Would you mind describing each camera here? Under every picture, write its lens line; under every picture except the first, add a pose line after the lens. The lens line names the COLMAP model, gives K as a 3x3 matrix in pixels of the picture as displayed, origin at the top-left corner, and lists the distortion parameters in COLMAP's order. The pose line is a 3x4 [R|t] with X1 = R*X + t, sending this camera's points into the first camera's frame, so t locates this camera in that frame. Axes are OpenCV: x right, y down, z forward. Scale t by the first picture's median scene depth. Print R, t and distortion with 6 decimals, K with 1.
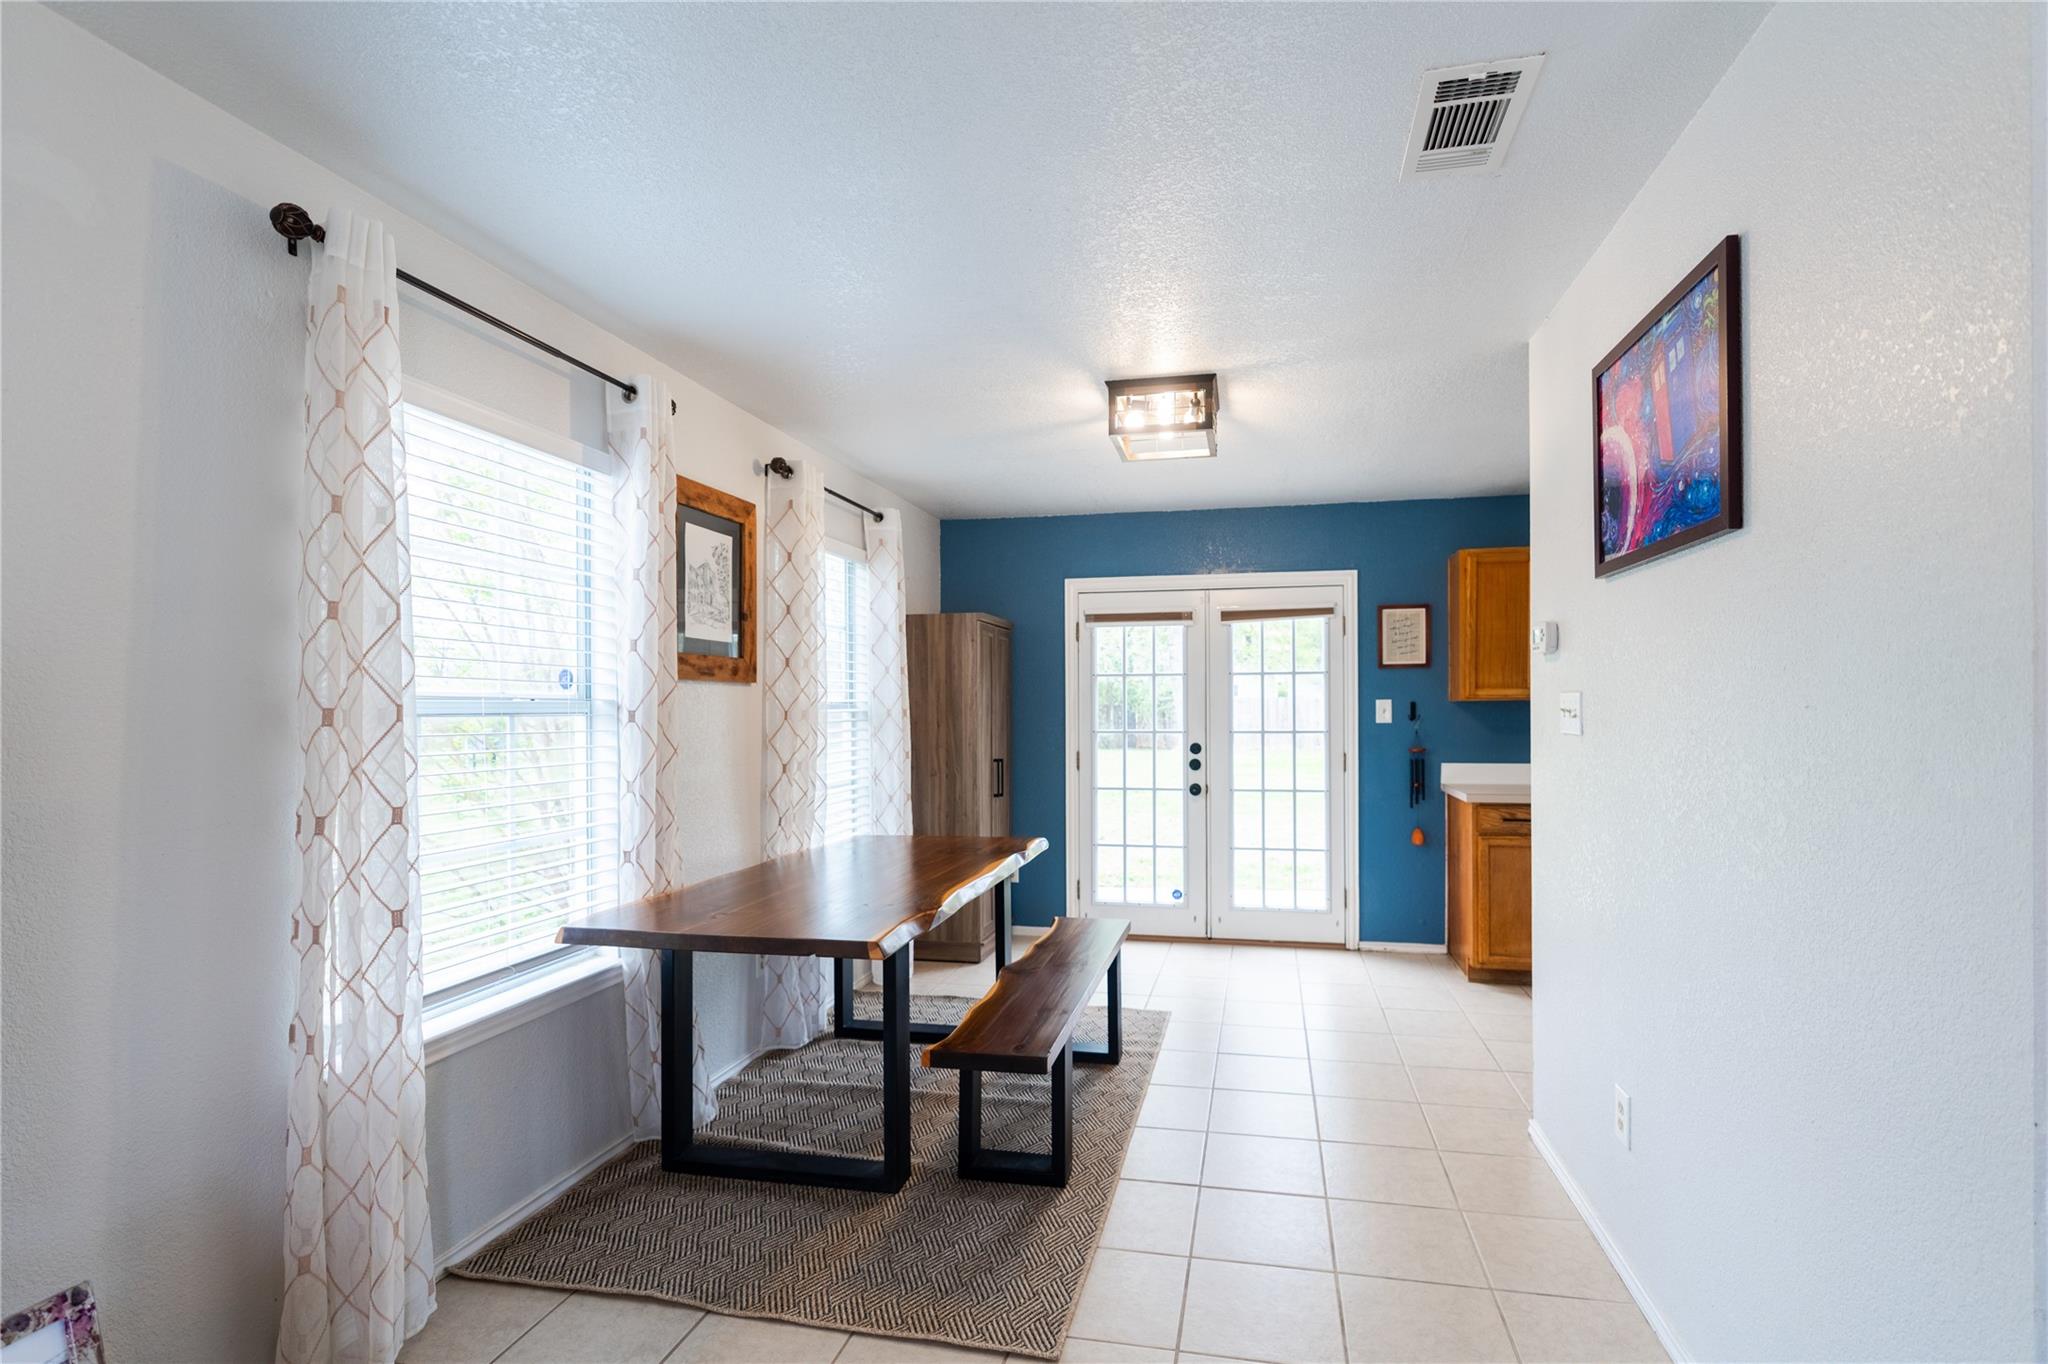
lens RADIAL K [[944.7, 0, 1080.8], [0, 944.7, 706.9], [0, 0, 1]] dist [0.000479, 0.000395]
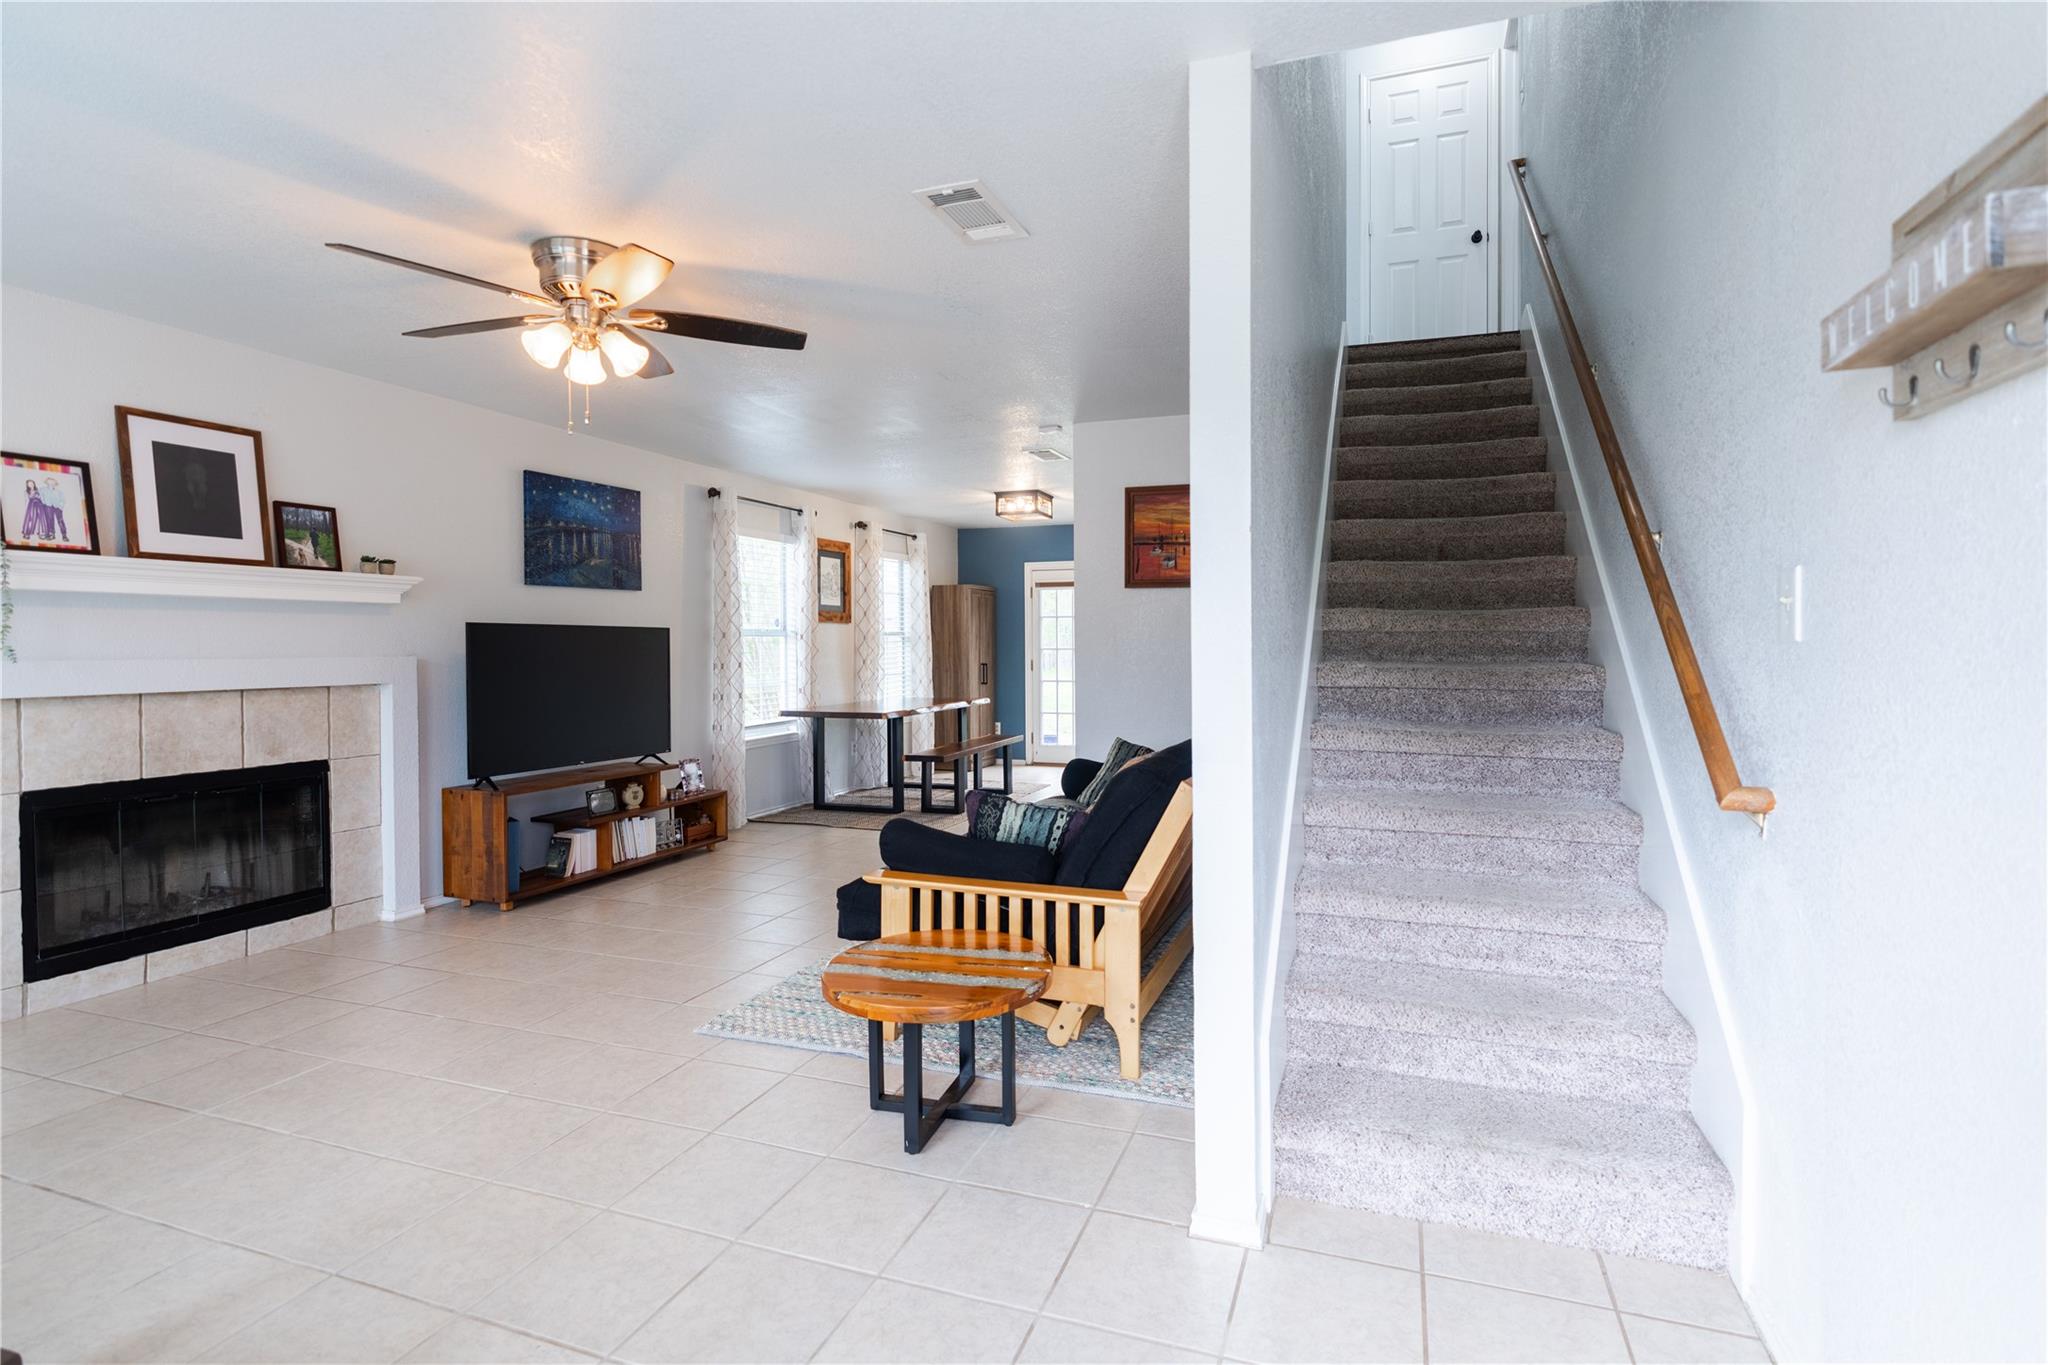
lens RADIAL K [[953.5, 0, 1078.3], [0, 953.5, 657.7], [0, 0, 1]] dist [0.001388, 0.001808]
pose [[0.991972, 0.001388, -0.126452, 0.483668], [0.000907, 0.999836, 0.018091, 0.016231], [0.126456, -0.018061, 0.991808, -1.191827]]
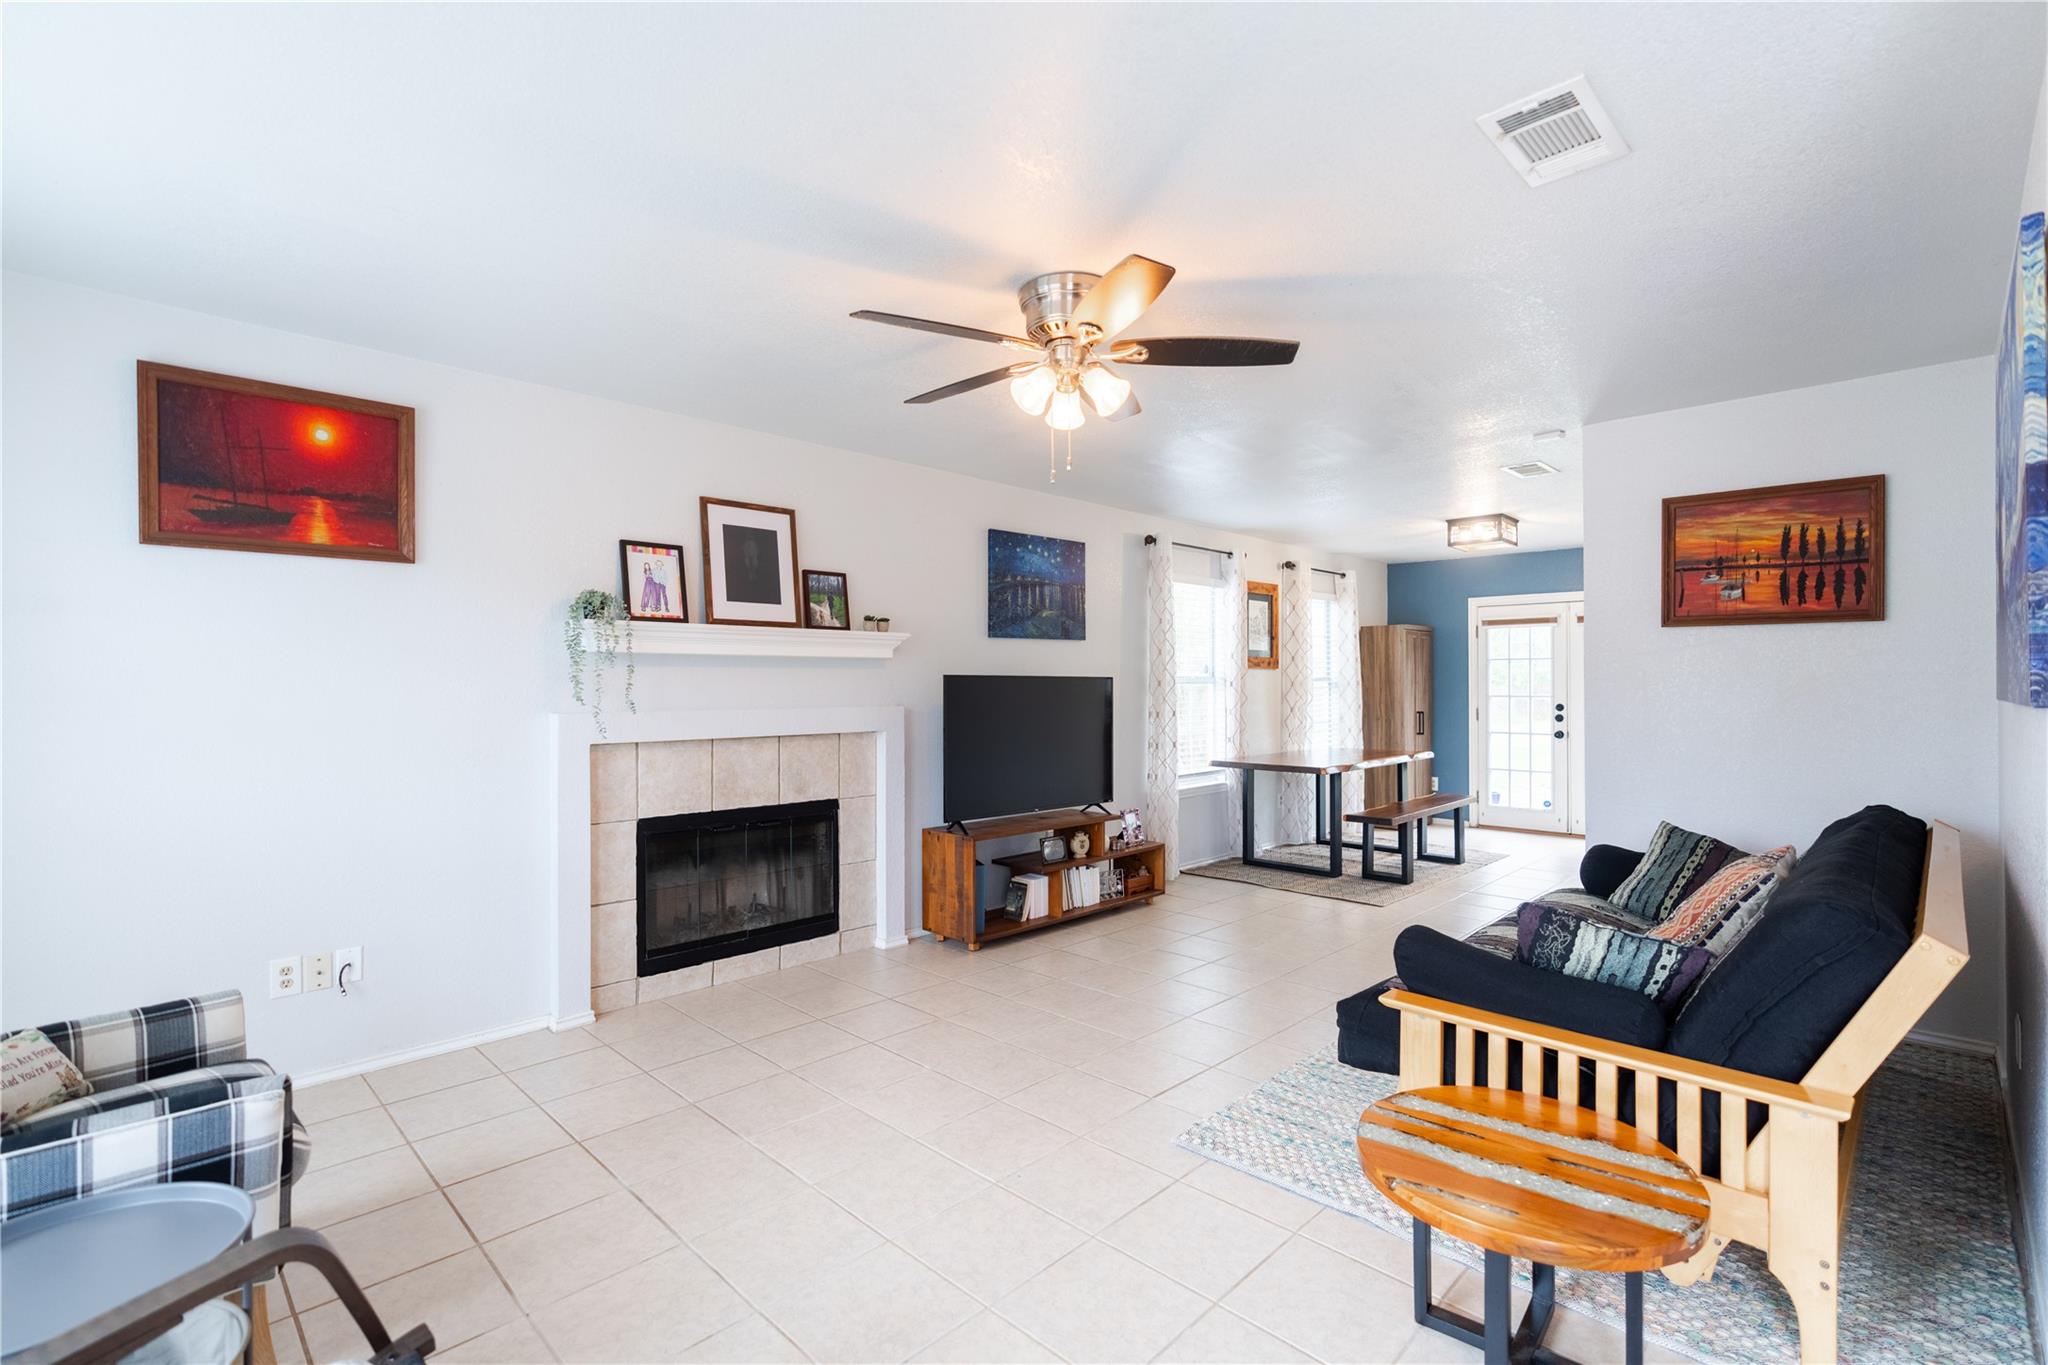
lens RADIAL K [[930.1, 0, 1038.7], [0, 930.1, 681.2], [0, 0, 1]] dist [-0.006543, 0.000484]
pose [[0.840402, 0.000477, -0.541963, 0.343010], [0.000666, 0.999998, 0.001912, -0.001869], [0.541963, -0.001968, 0.840400, -1.068938]]
